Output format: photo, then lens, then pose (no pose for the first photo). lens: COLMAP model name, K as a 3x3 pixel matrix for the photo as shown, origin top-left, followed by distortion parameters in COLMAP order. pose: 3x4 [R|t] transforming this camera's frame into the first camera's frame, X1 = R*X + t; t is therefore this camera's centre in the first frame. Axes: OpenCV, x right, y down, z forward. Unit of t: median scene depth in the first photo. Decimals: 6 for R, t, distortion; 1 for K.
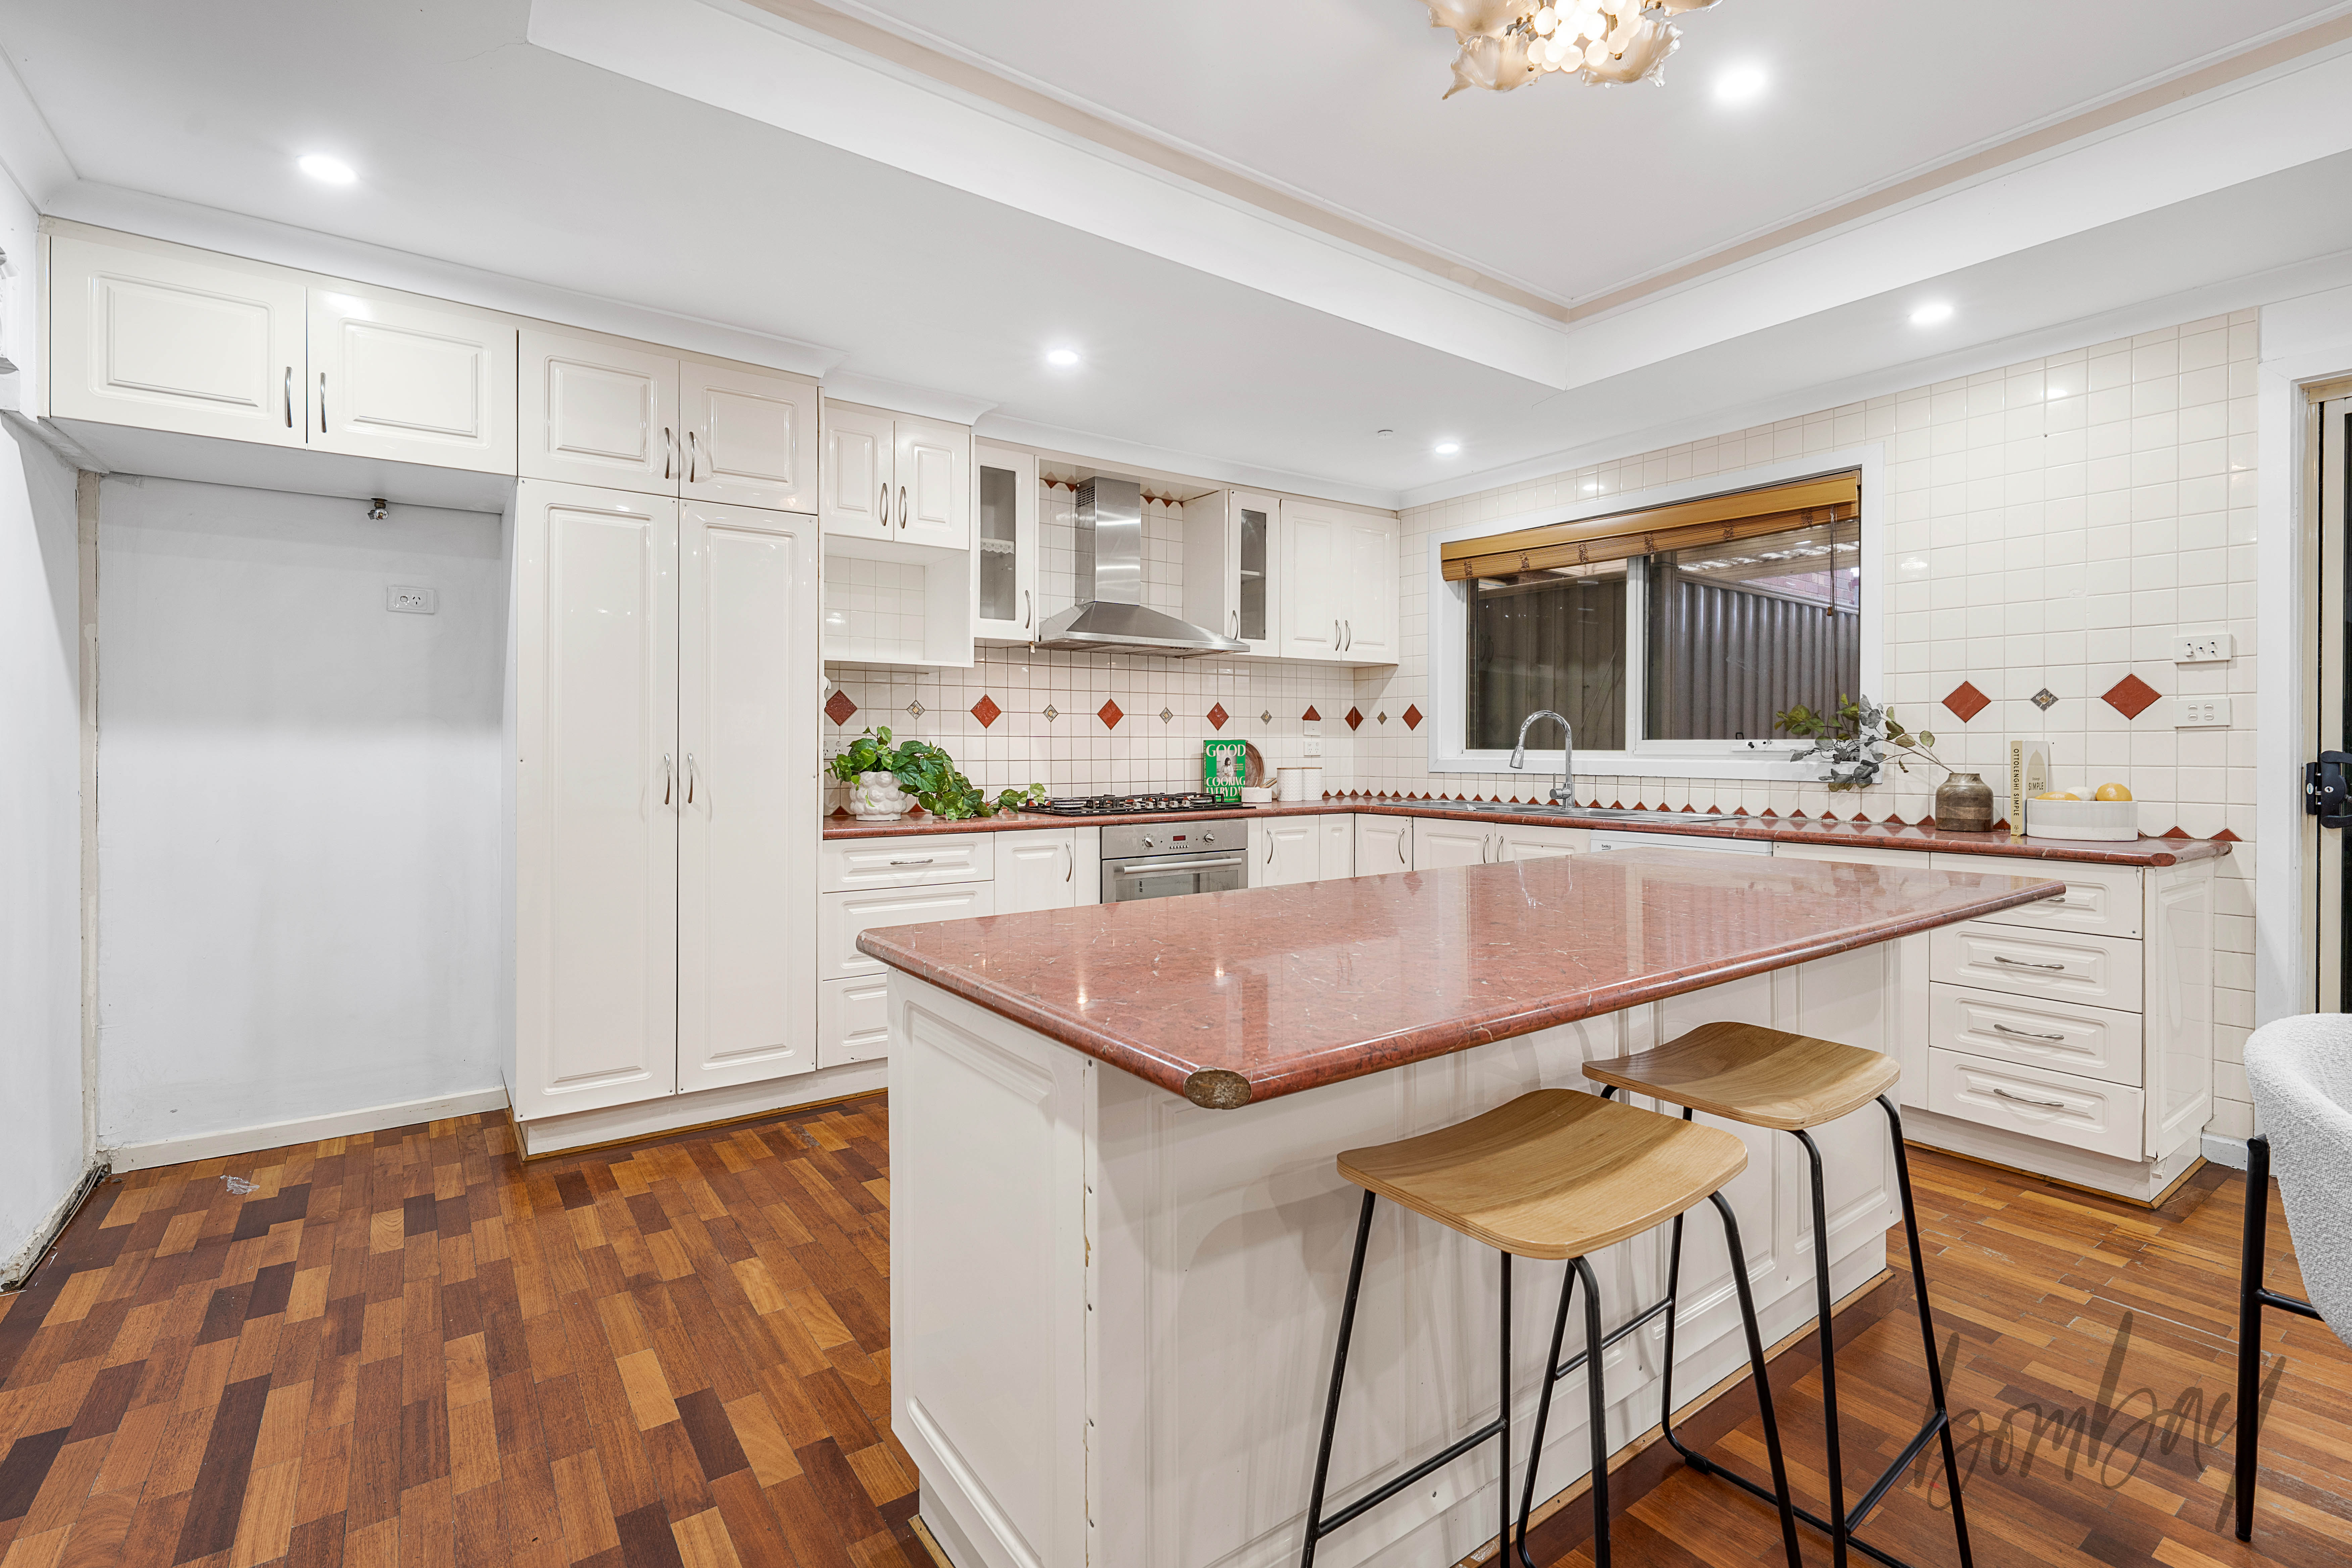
lens RADIAL K [[1066.3, 0, 1177.7], [0, 1066.3, 750.0], [0, 0, 1]] dist [-0.001092, -0.000285]
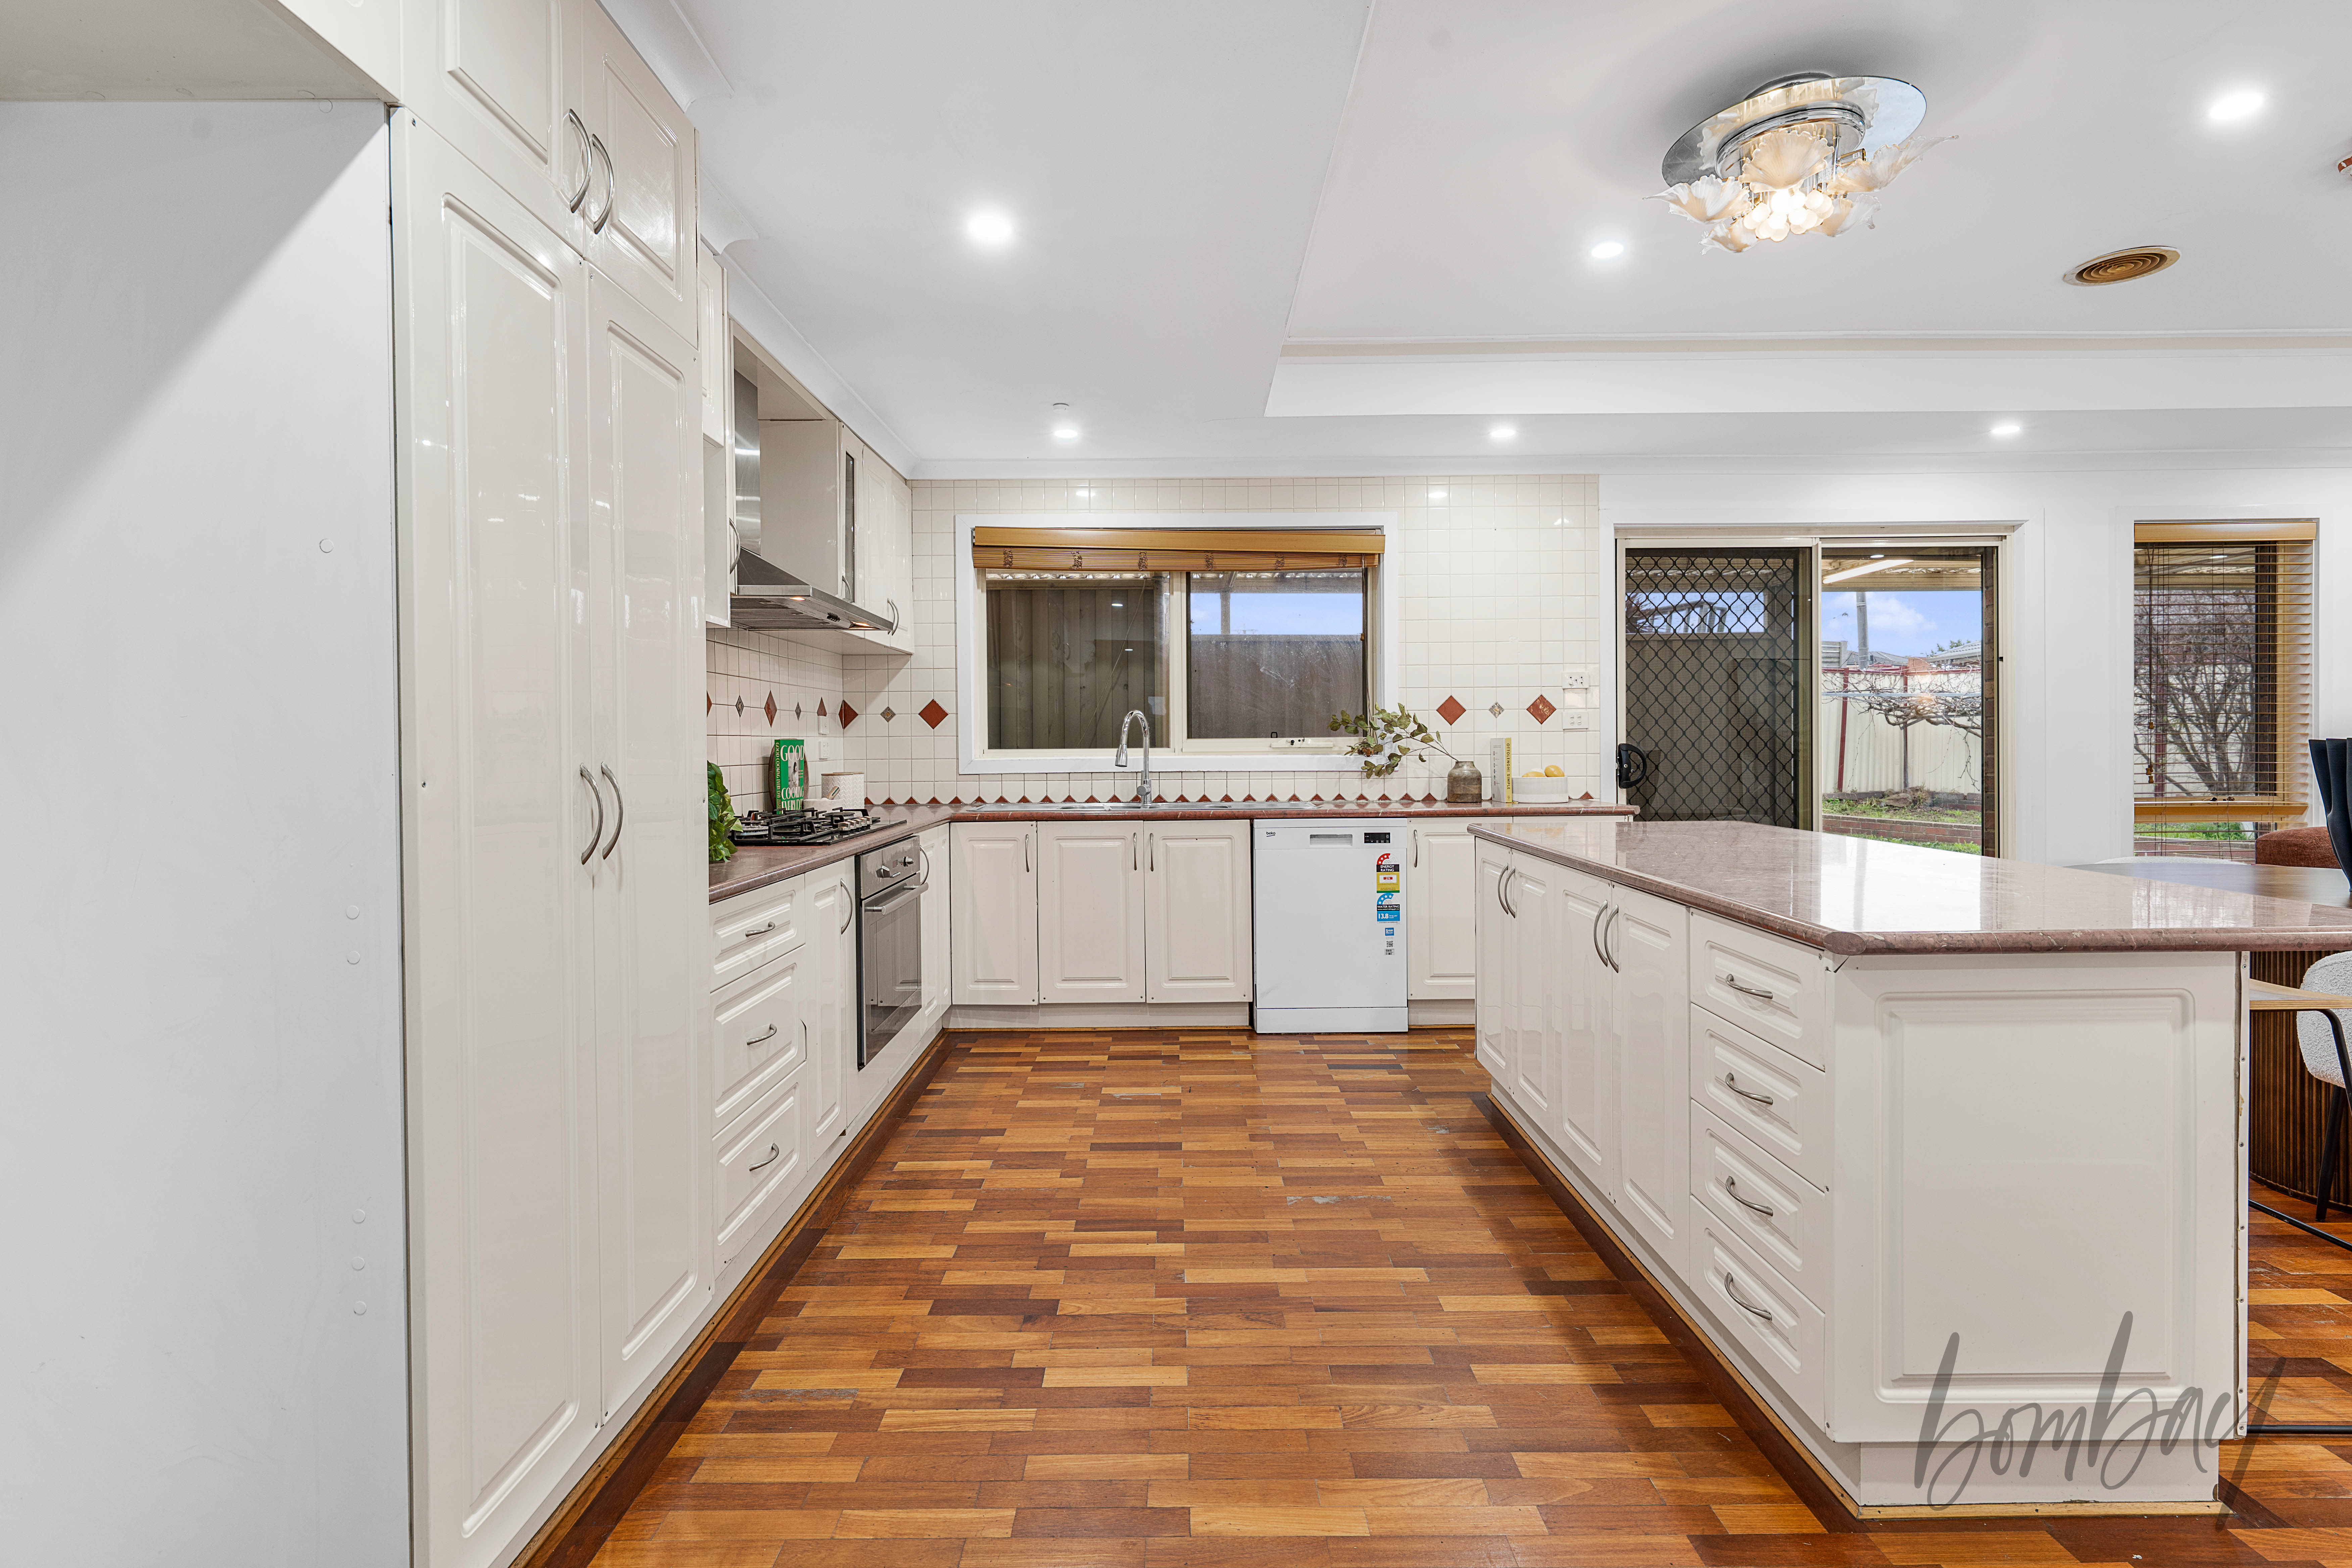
lens RADIAL K [[1134.6, 0, 1176.0], [0, 1134.6, 784.0], [0, 0, 1]] dist [-0.002127, -0.000829]
pose [[0.584044, -0.034894, 0.810972, -0.572403], [0.010864, 0.999322, 0.035174, -0.004146], [-0.811649, -0.011733, 0.584027, 0.353312]]
